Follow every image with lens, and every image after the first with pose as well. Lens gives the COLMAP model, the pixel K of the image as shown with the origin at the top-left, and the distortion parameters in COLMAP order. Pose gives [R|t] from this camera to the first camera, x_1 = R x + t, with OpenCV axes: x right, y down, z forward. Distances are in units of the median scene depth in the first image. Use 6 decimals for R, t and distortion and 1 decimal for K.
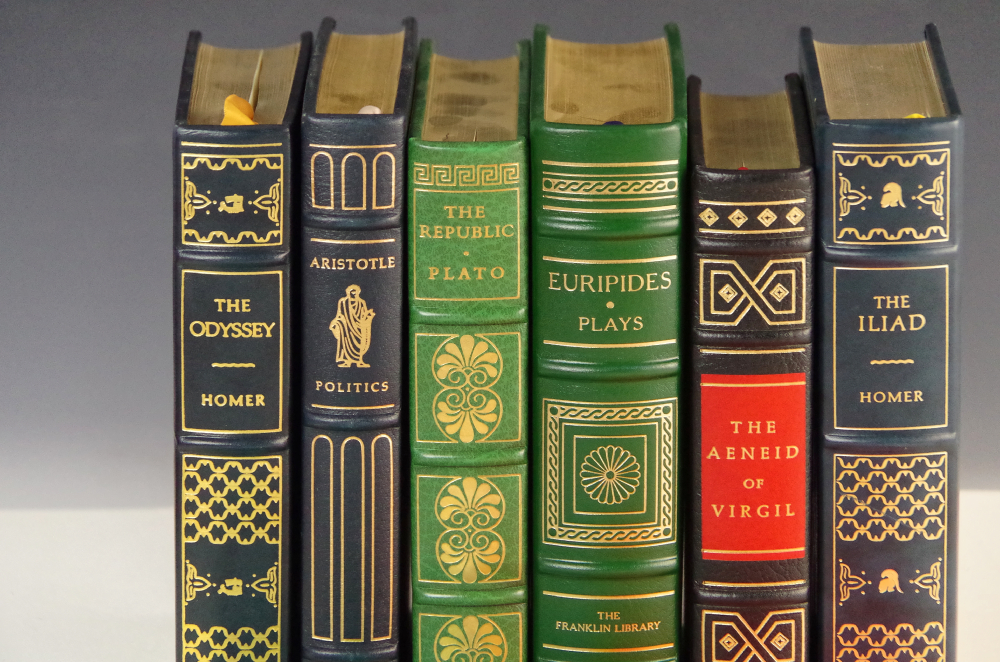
lens RADIAL K [[5829.1, 0, 500.9], [0, 5829.1, 331.0], [0, 0, 1]] dist [0.905846, 0.000000]
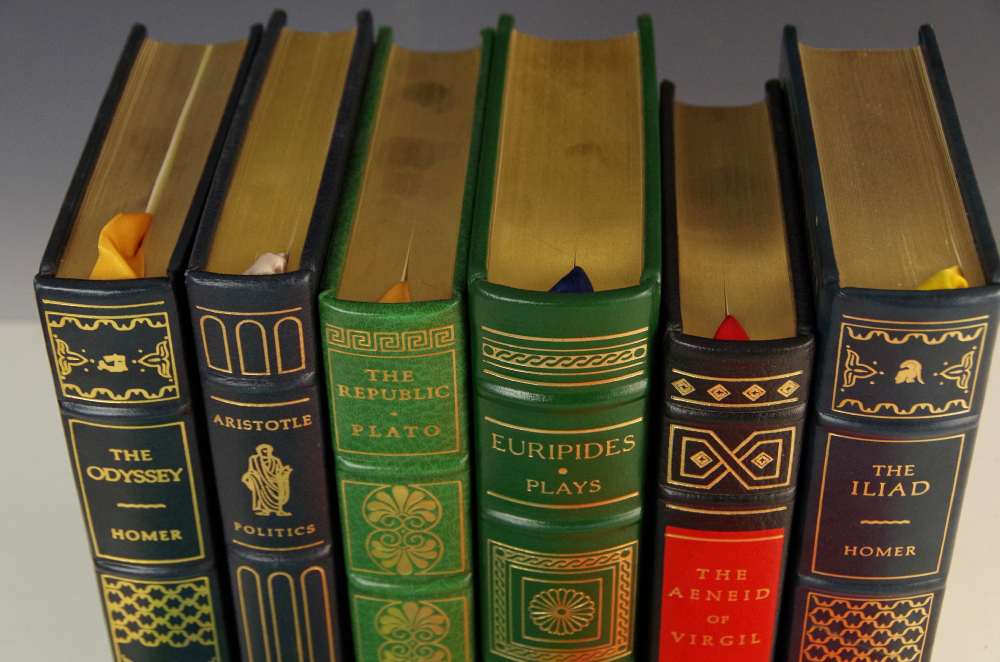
lens RADIAL K [[1665.7, 0, 484.4], [0, 1665.7, 338.8], [0, 0, 1]] dist [0.030638, 0.000000]
pose [[0.998463, 0.018683, -0.052171, 0.019567], [0.004309, 0.912421, 0.409230, -0.122078], [0.055247, -0.408826, 0.910939, 0.782009]]
